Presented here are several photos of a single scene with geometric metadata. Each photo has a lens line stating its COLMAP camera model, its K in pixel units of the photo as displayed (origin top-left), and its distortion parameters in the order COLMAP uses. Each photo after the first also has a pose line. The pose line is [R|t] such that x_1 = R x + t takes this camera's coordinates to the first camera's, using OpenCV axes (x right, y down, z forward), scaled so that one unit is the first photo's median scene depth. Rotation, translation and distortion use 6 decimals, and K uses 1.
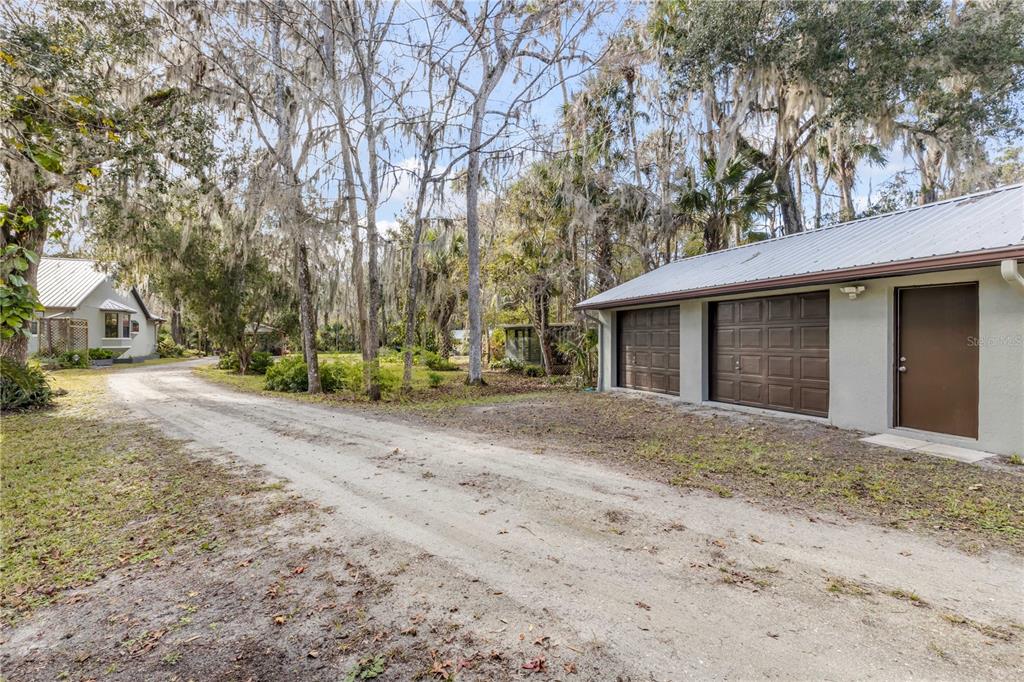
lens RADIAL K [[463.9, 0, 510.8], [0, 463.9, 339.6], [0, 0, 1]] dist [0.005386, -0.000604]
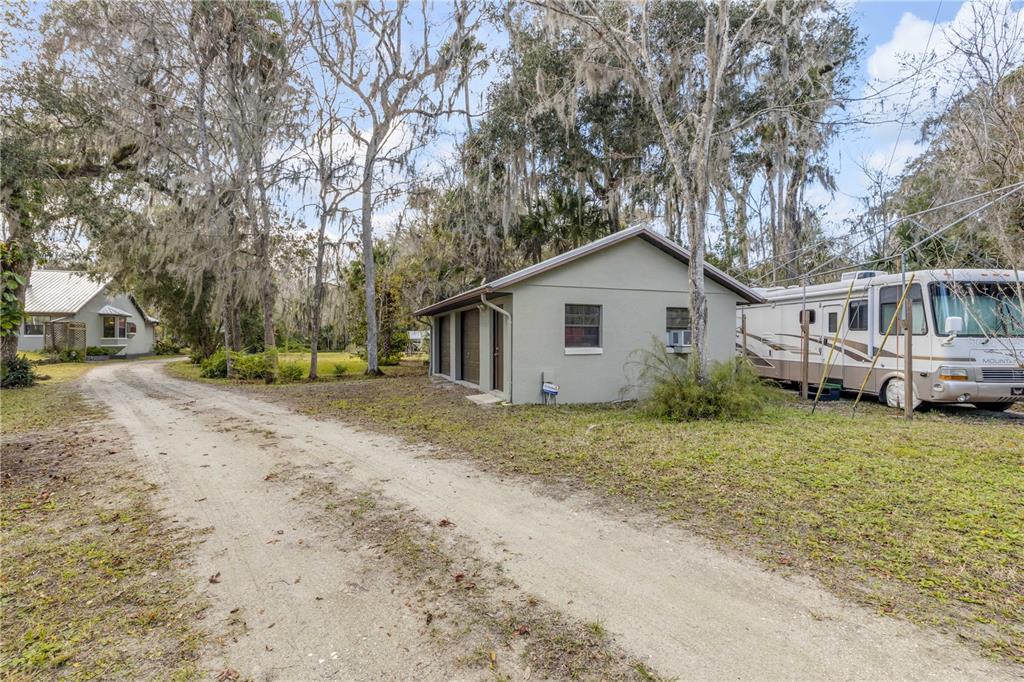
lens RADIAL K [[463.9, 0, 510.8], [0, 463.9, 339.6], [0, 0, 1]] dist [0.005386, -0.000604]
pose [[0.999202, -0.000547, -0.039931, 0.278687], [0.000519, 1.000000, -0.000716, 0.002777], [0.039931, 0.000695, 0.999202, -0.191735]]
